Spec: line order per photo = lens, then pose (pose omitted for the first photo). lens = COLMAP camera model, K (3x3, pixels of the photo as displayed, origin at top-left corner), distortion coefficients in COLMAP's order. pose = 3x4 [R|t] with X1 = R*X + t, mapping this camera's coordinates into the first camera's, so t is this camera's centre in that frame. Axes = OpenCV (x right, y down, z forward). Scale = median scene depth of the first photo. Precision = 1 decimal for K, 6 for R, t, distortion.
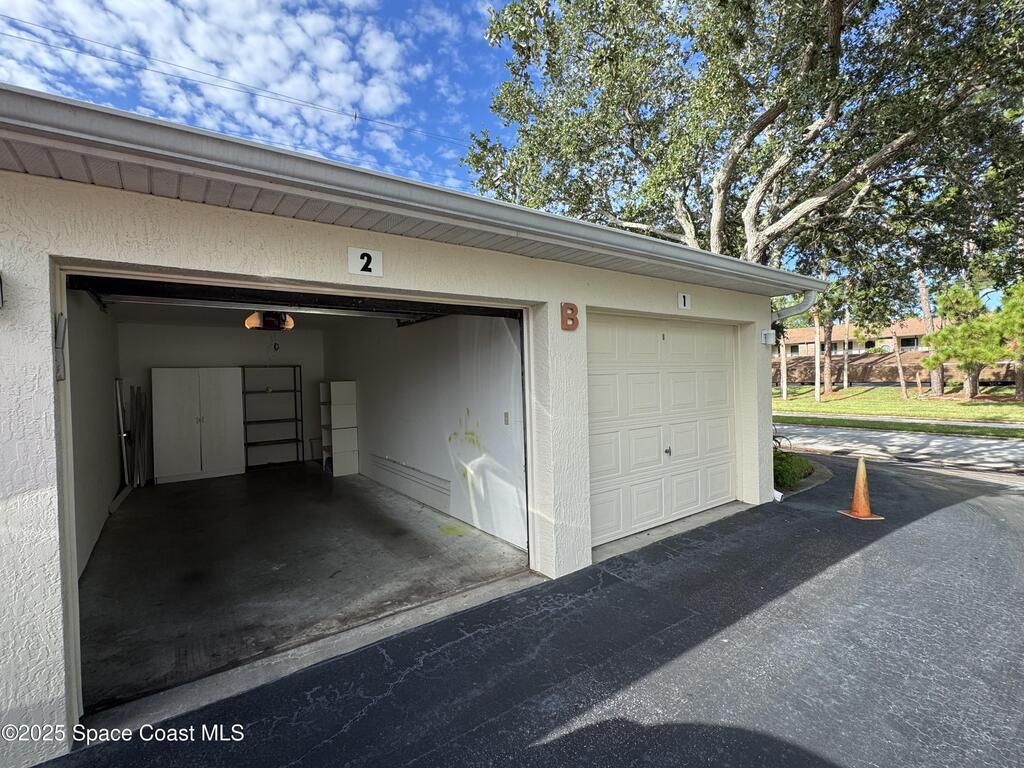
lens RADIAL K [[473.1, 0, 510.7], [0, 473.1, 382.6], [0, 0, 1]] dist [0.001608, -0.000140]
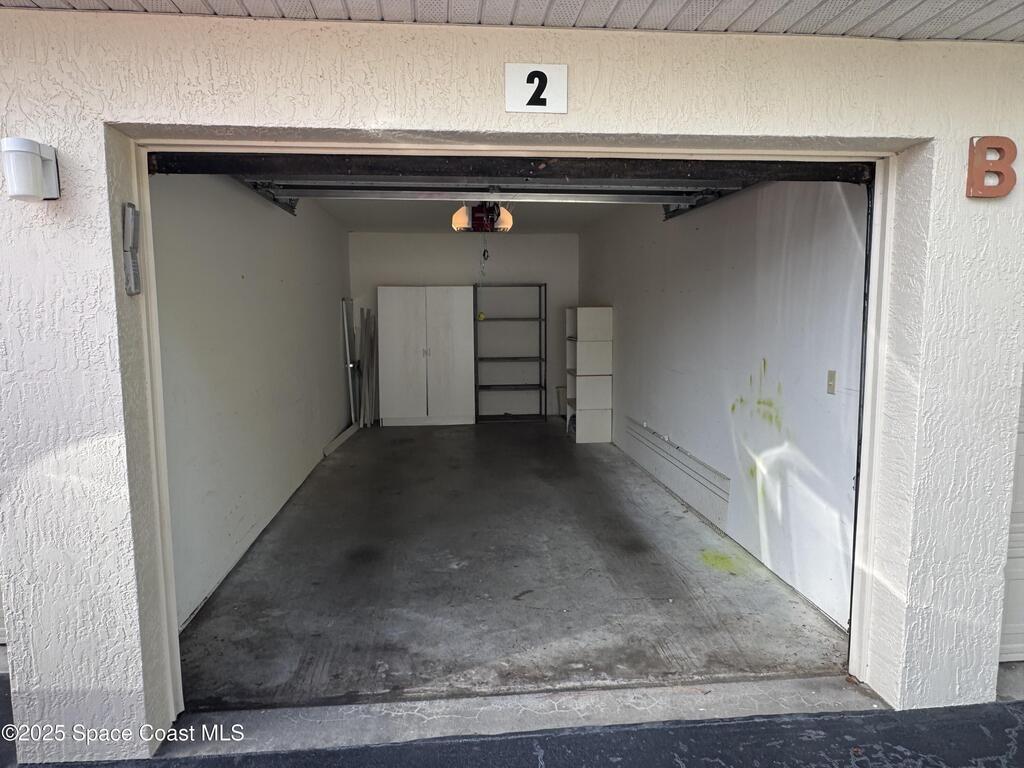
lens RADIAL K [[663.8, 0, 512.0], [0, 663.8, 385.3], [0, 0, 1]] dist [-0.004029, 0.001801]
pose [[0.860175, 0.078498, -0.503922, 0.066199], [-0.022356, 0.992937, 0.116514, 0.001388], [0.509509, -0.088957, 0.855855, 0.215908]]
